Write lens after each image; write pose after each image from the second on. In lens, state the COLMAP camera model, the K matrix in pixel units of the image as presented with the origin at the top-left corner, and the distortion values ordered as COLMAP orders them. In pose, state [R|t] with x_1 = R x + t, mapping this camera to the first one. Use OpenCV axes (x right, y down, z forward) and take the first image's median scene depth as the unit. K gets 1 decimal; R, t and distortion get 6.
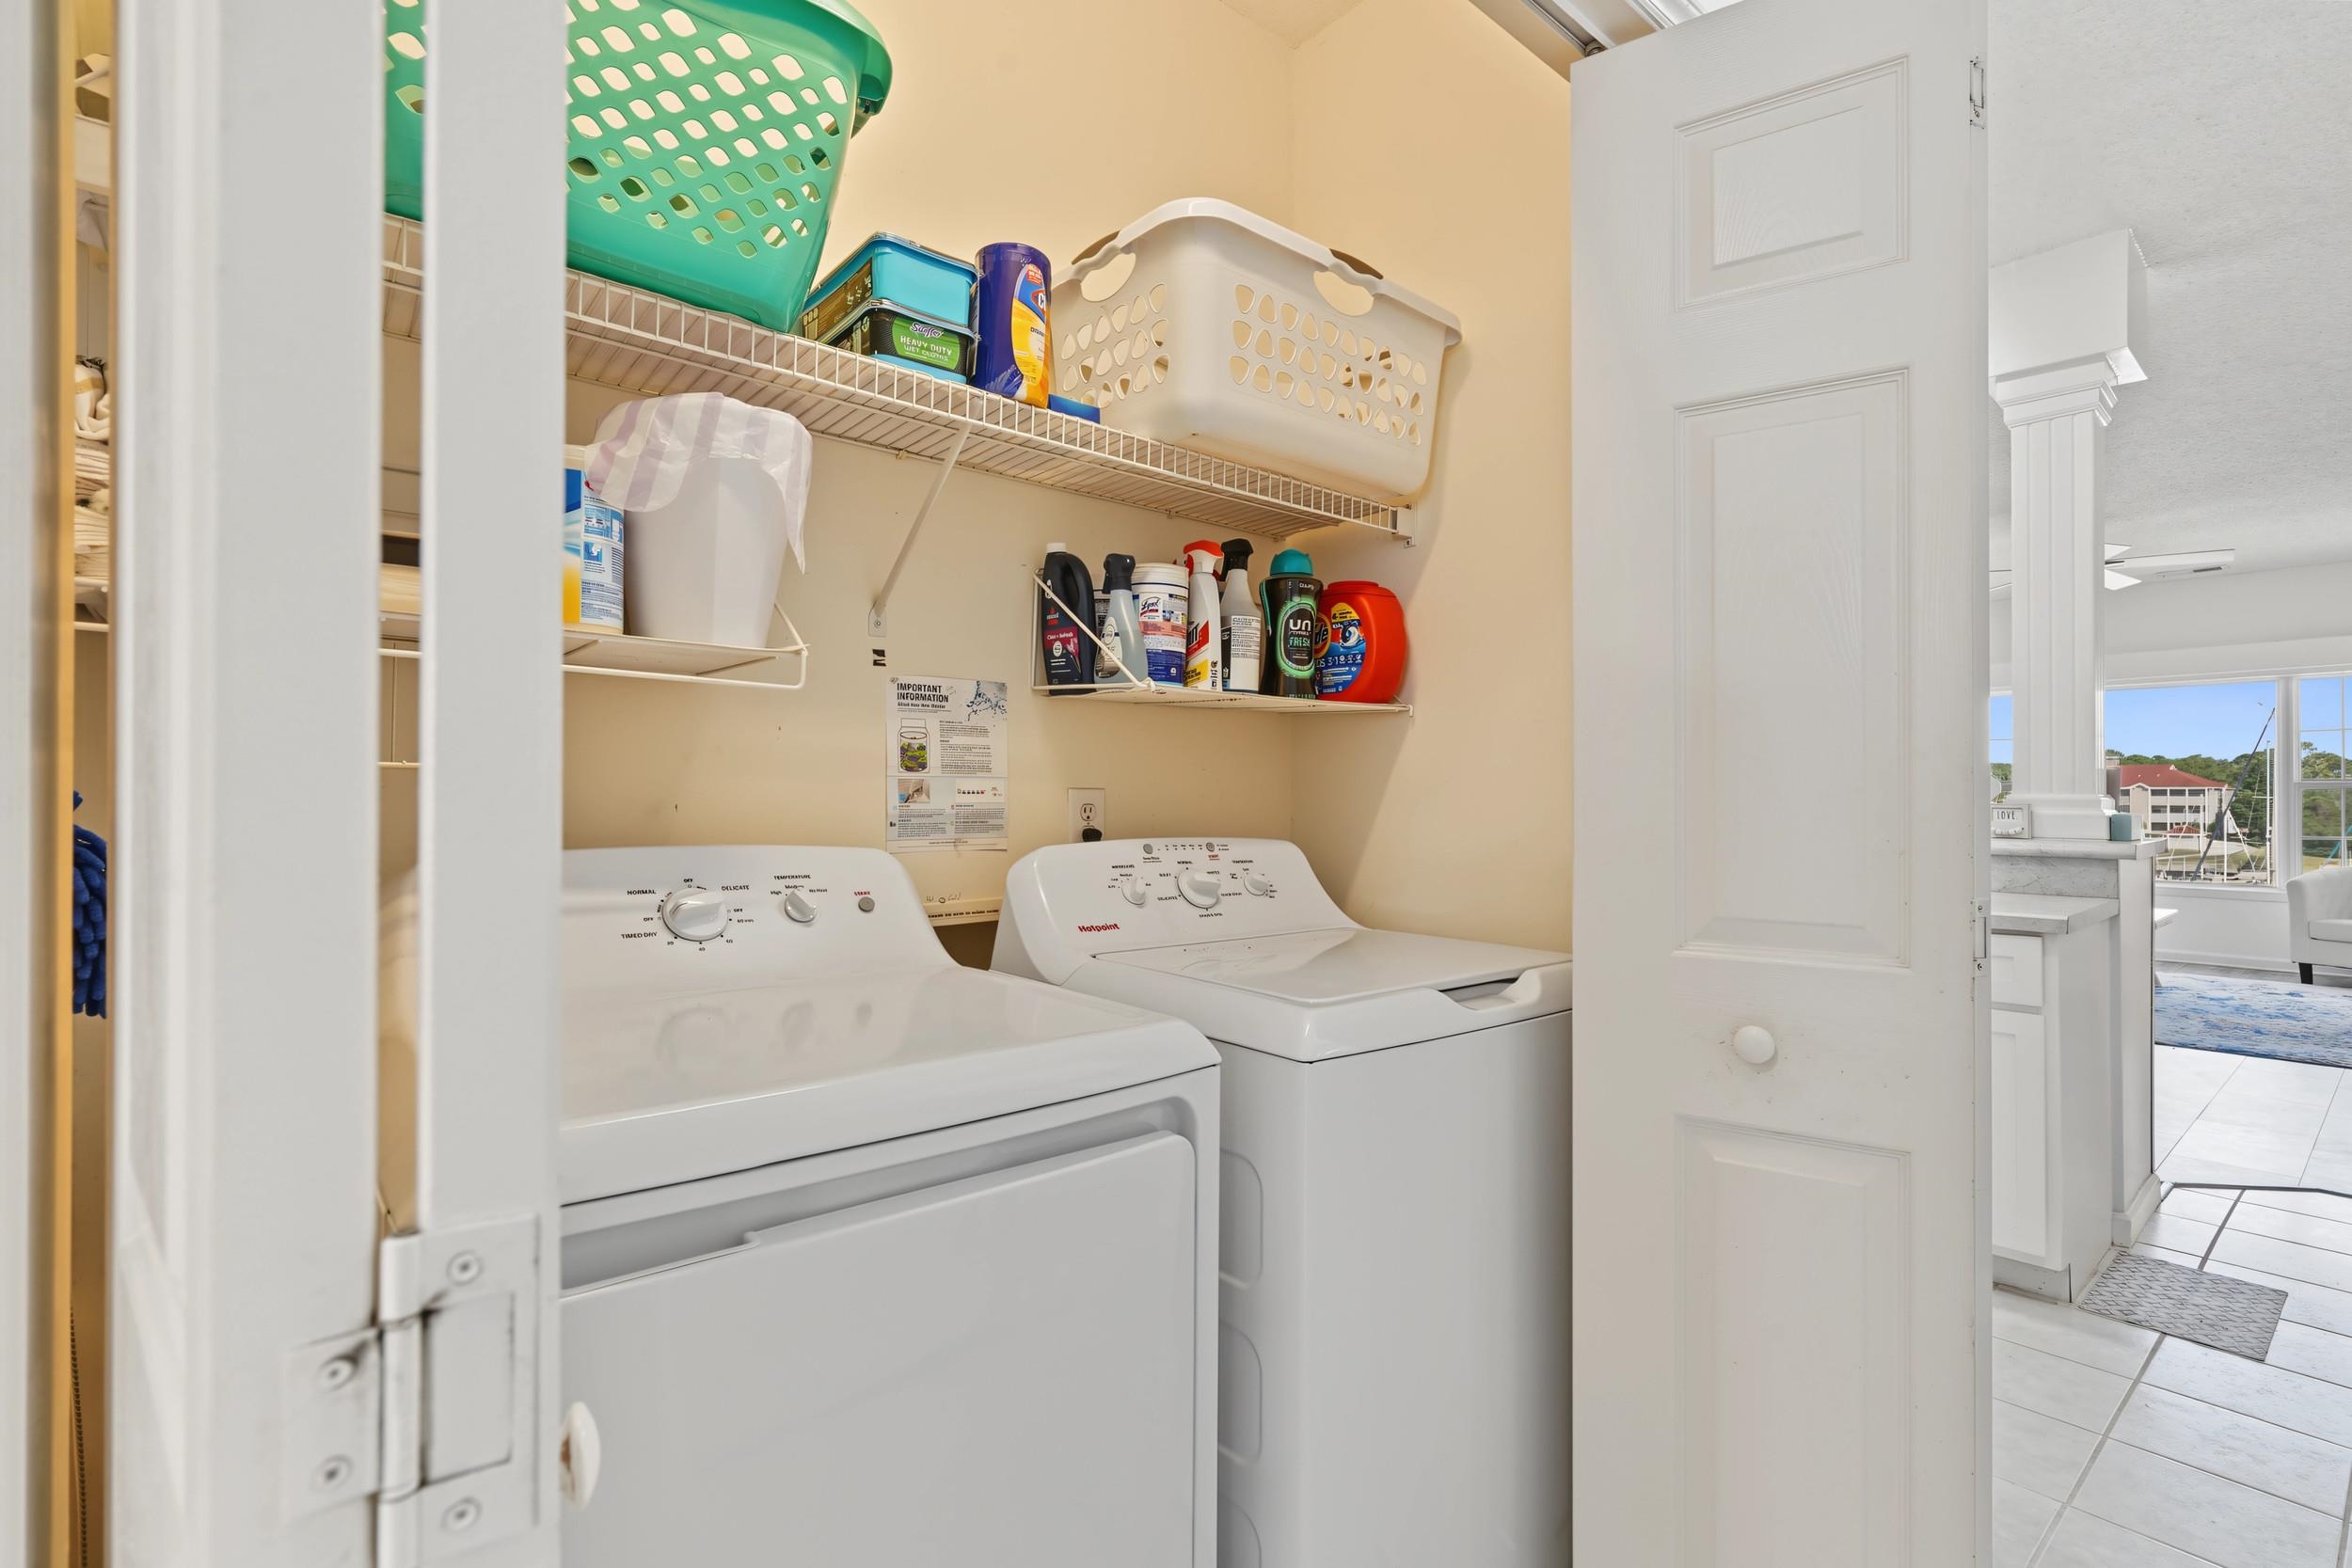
lens RADIAL K [[1068.2, 0, 1182.9], [0, 1068.2, 783.4], [0, 0, 1]] dist [-0.001361, 0.000034]
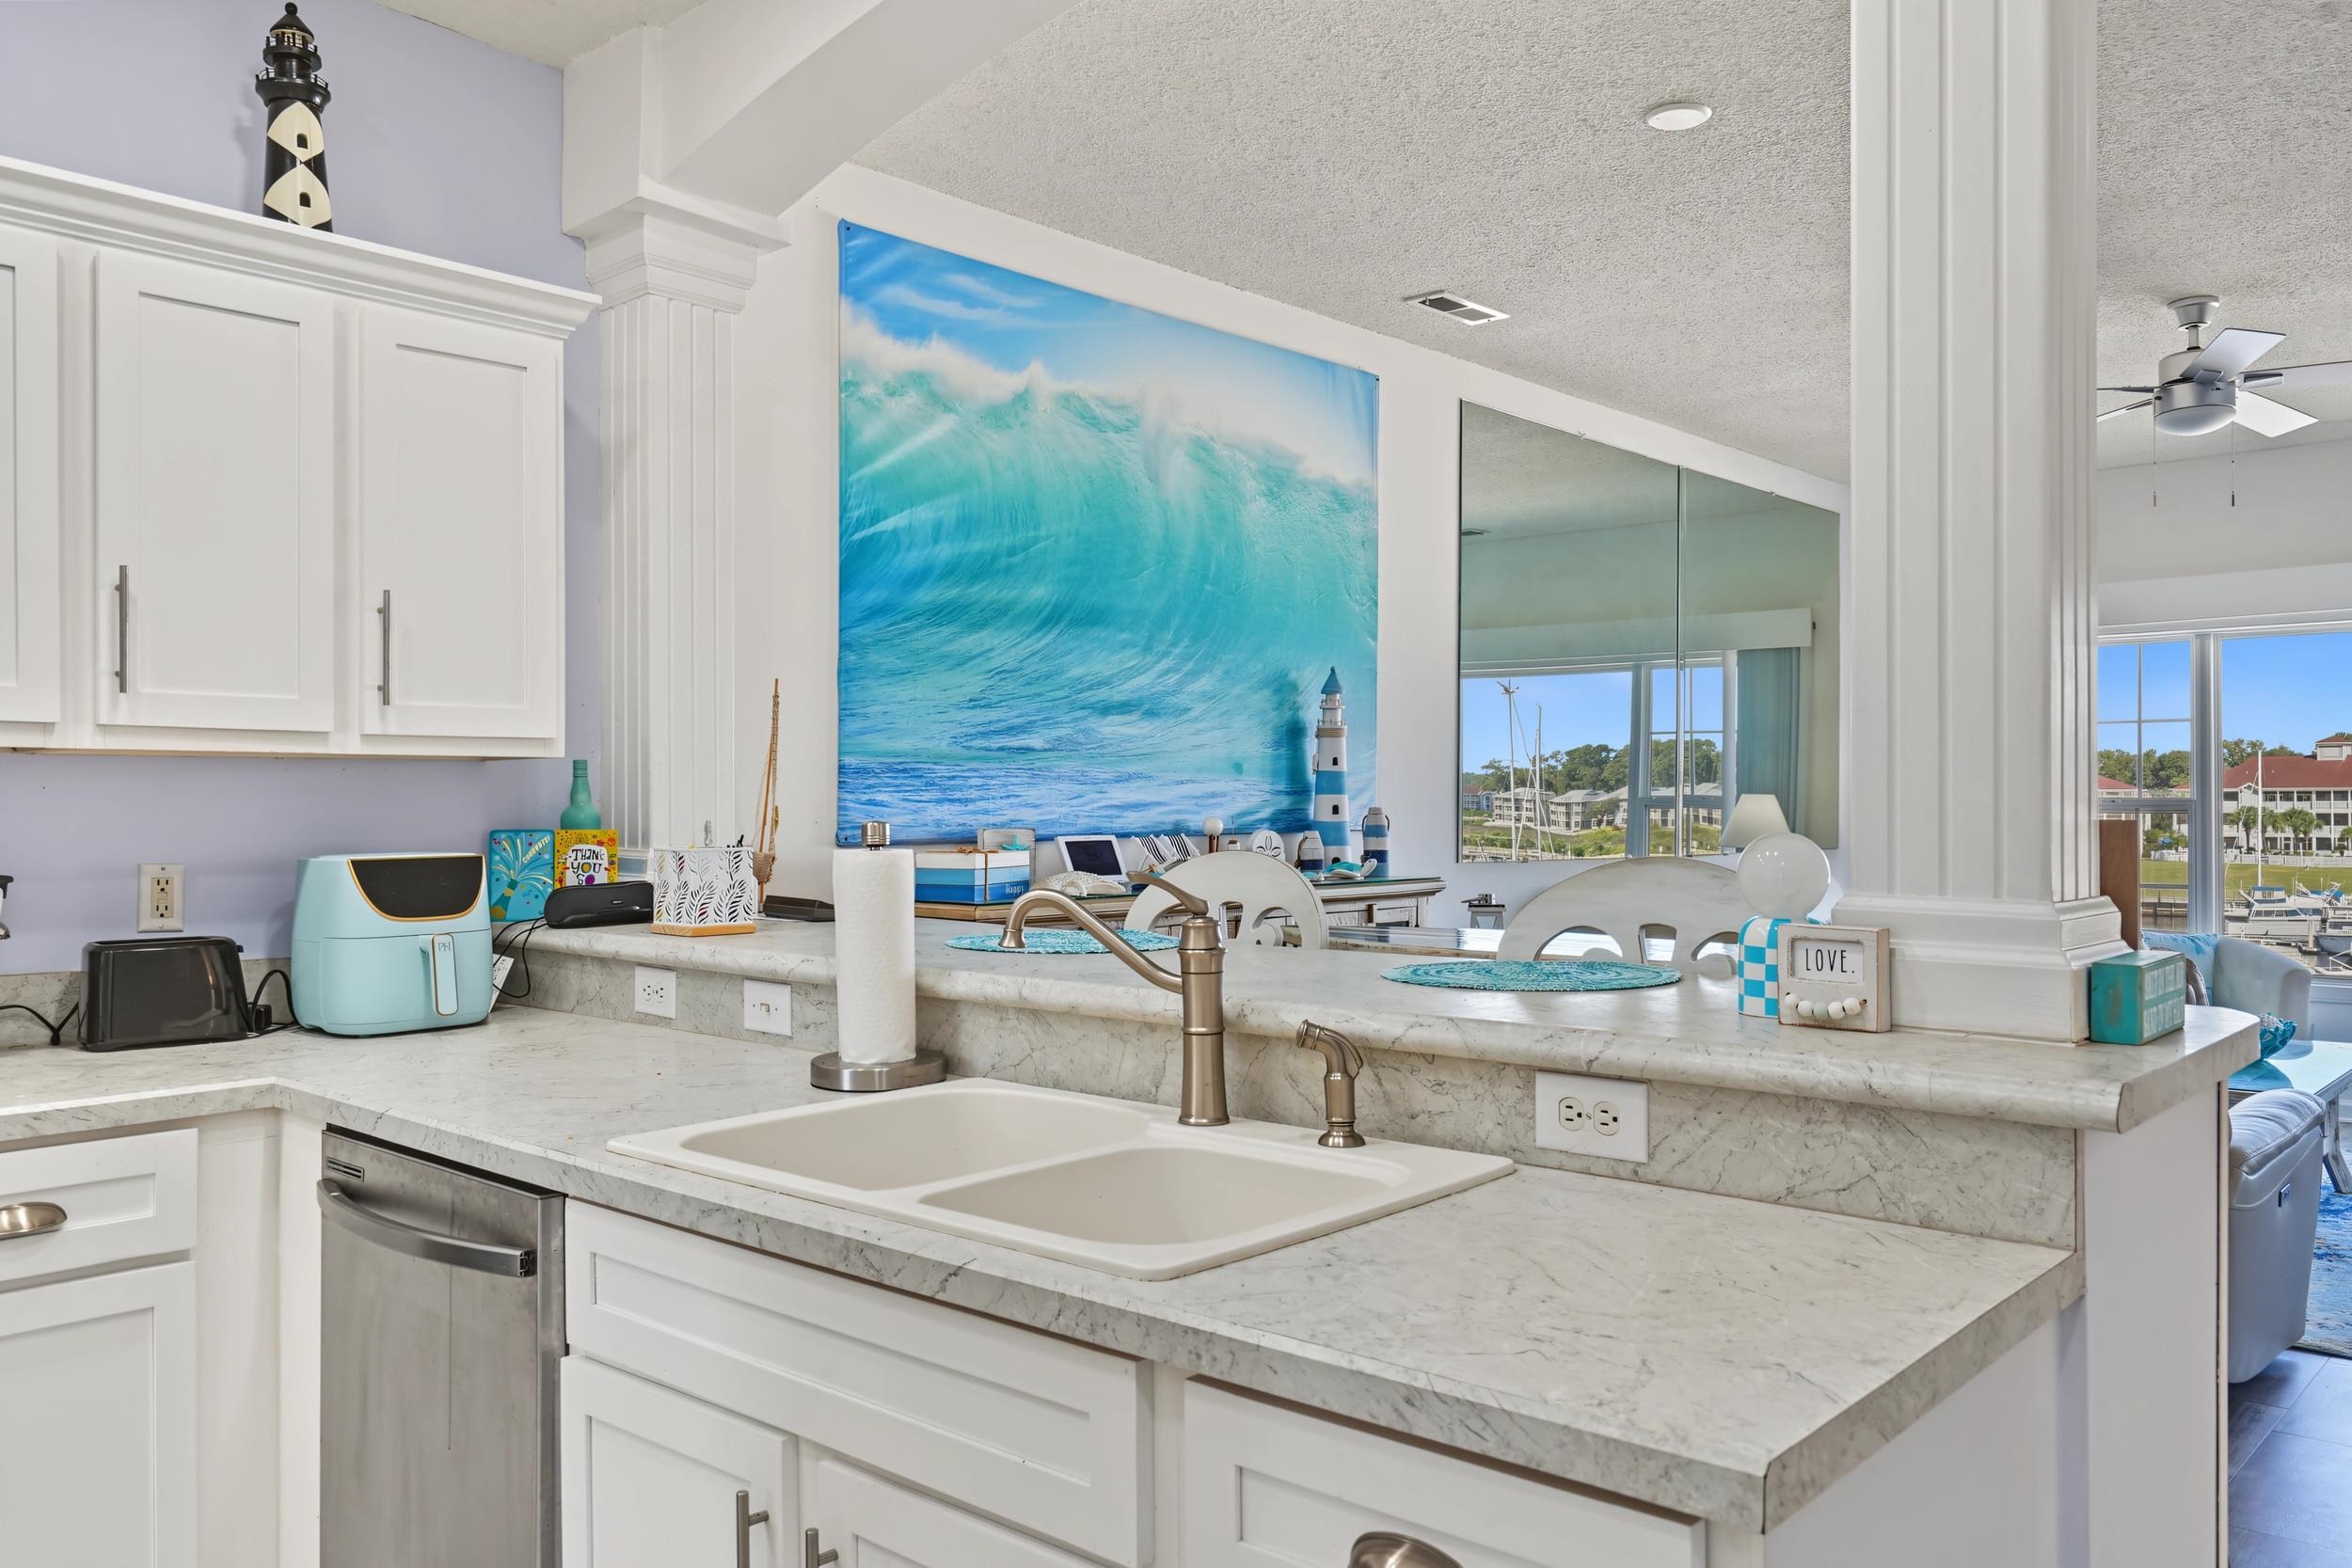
lens RADIAL K [[1734.8, 0, 1182.6], [0, 1734.8, 781.5], [0, 0, 1]] dist [-0.003285, -0.009694]
pose [[0.991949, 0.007706, 0.126403, 0.513840], [-0.007008, 0.999958, -0.005968, -0.023072], [-0.126444, 0.005034, 0.991961, 0.493508]]
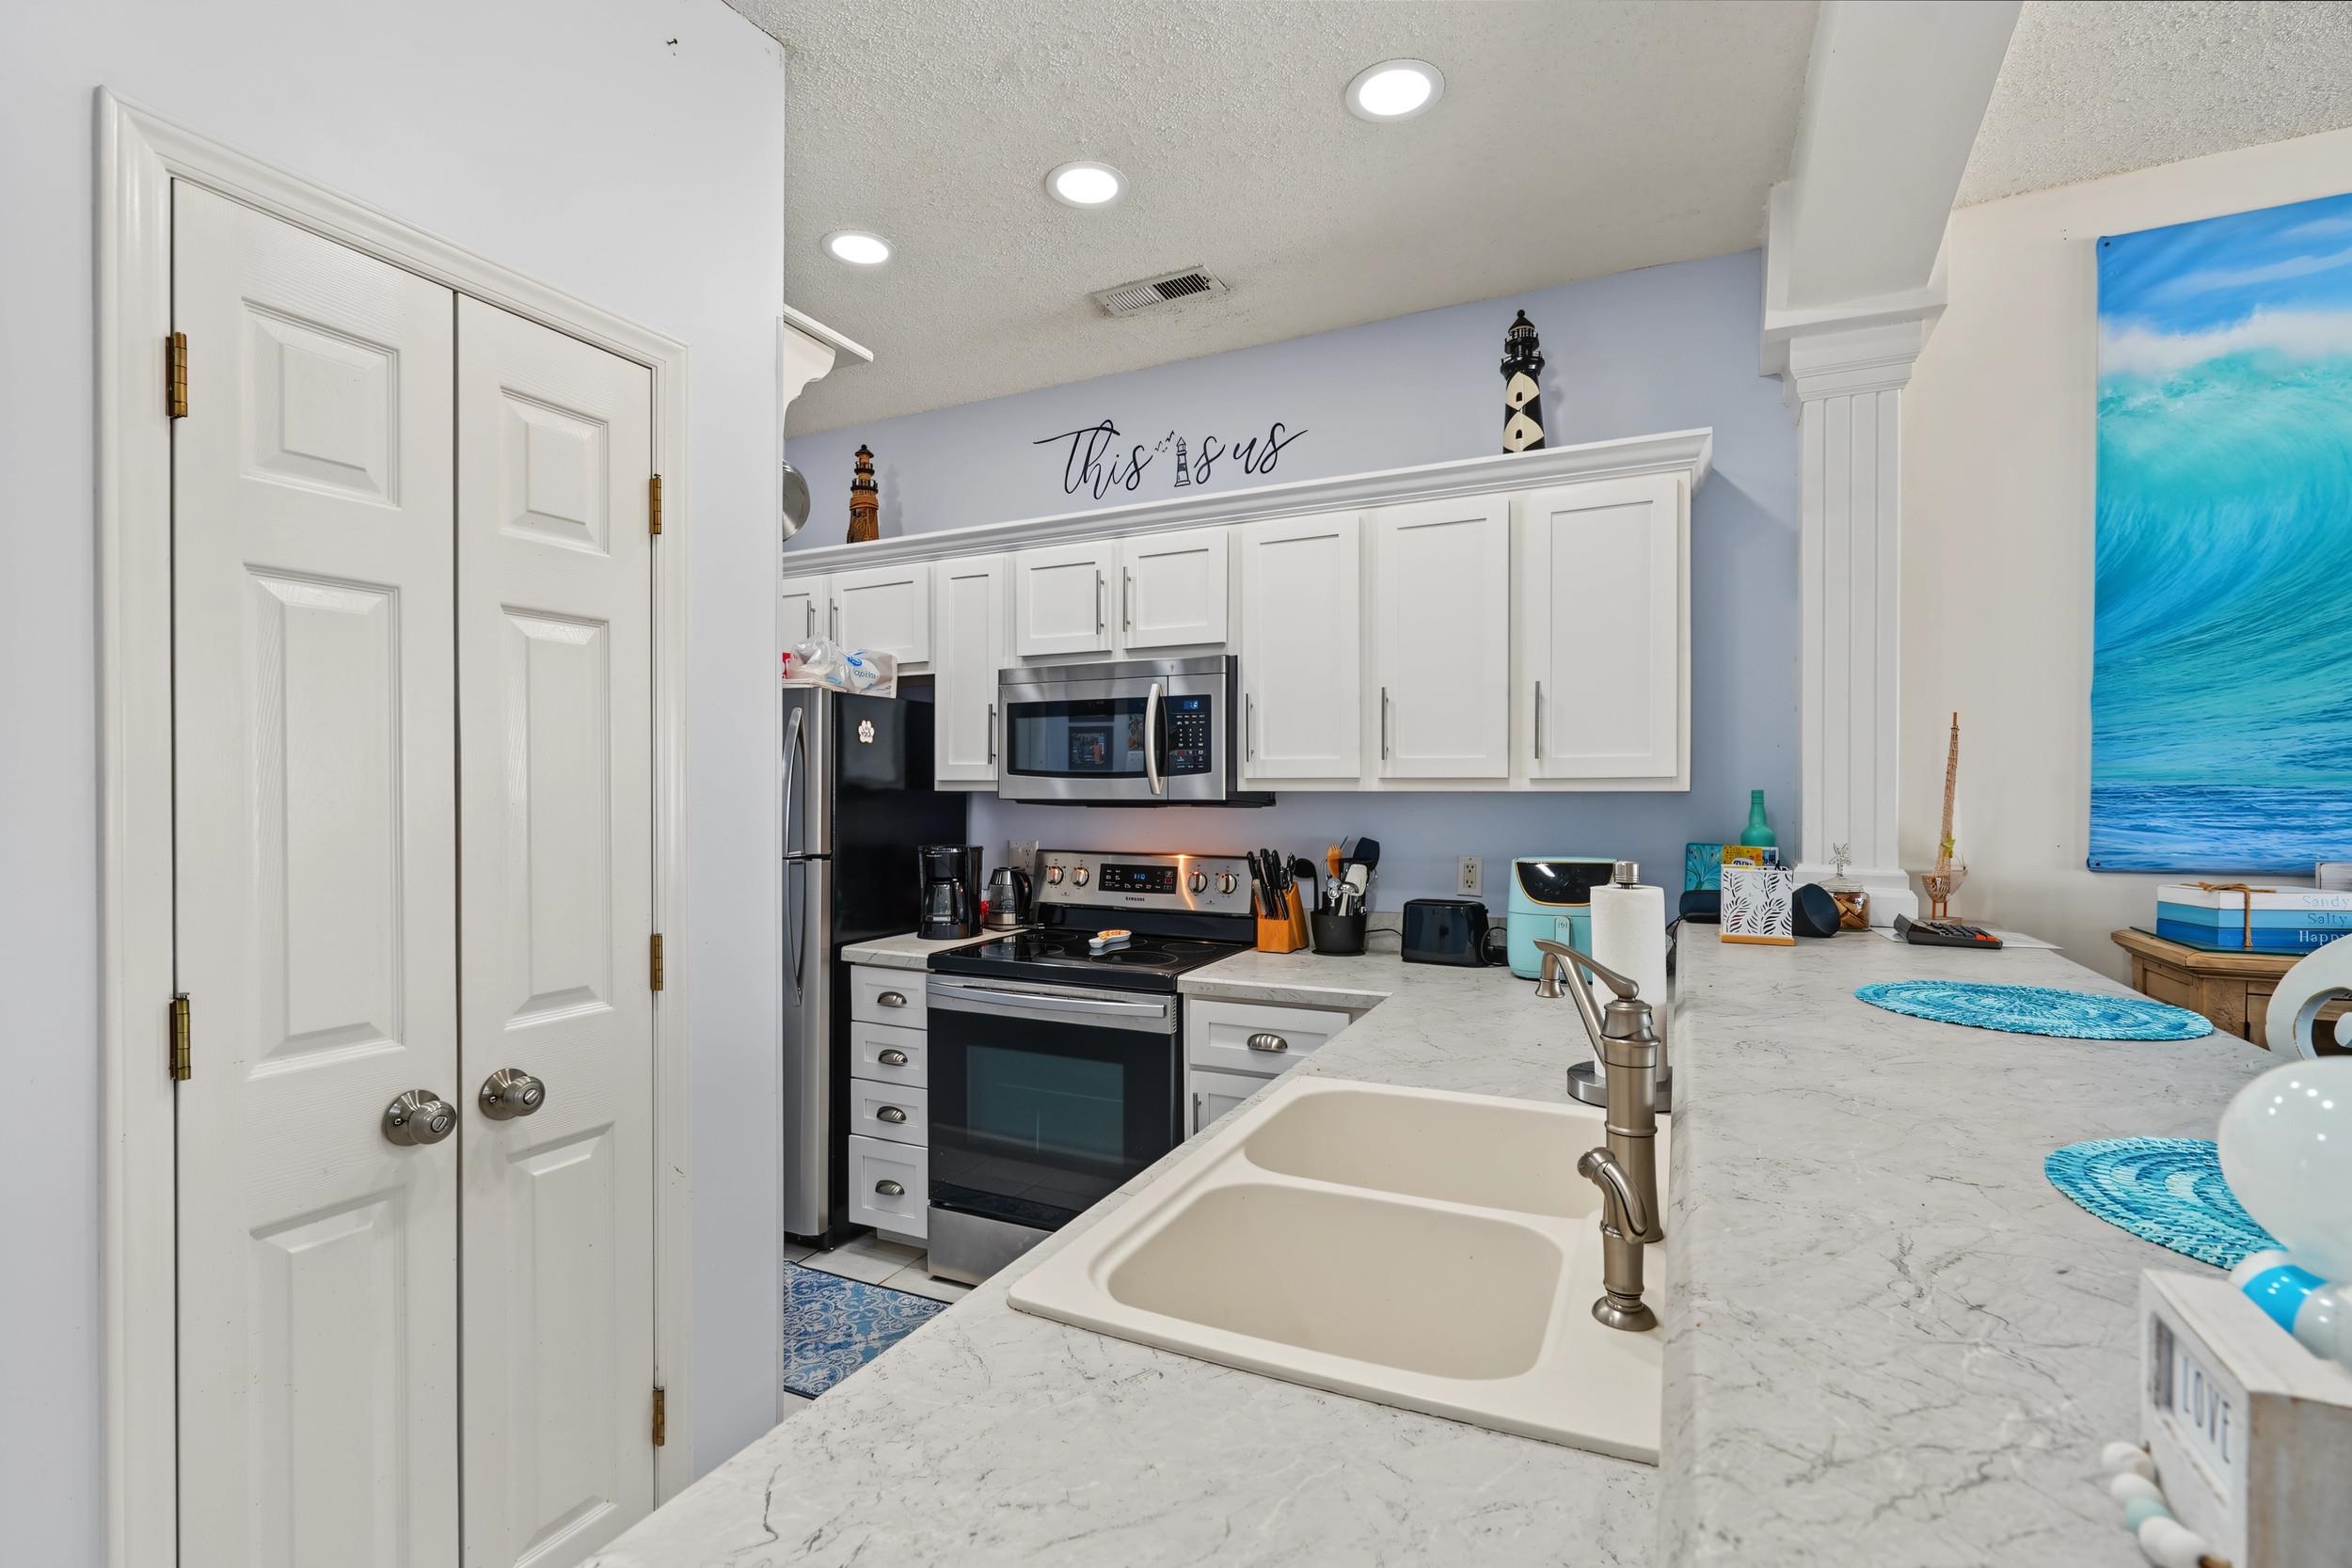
lens RADIAL K [[1068.2, 0, 1180.8], [0, 1068.2, 785.5], [0, 0, 1]] dist [-0.001361, 0.000034]
pose [[0.394516, 0.003644, -0.918882, 0.665234], [0.004340, 0.999974, 0.005829, -0.034814], [0.918879, -0.006288, 0.394490, 0.649125]]
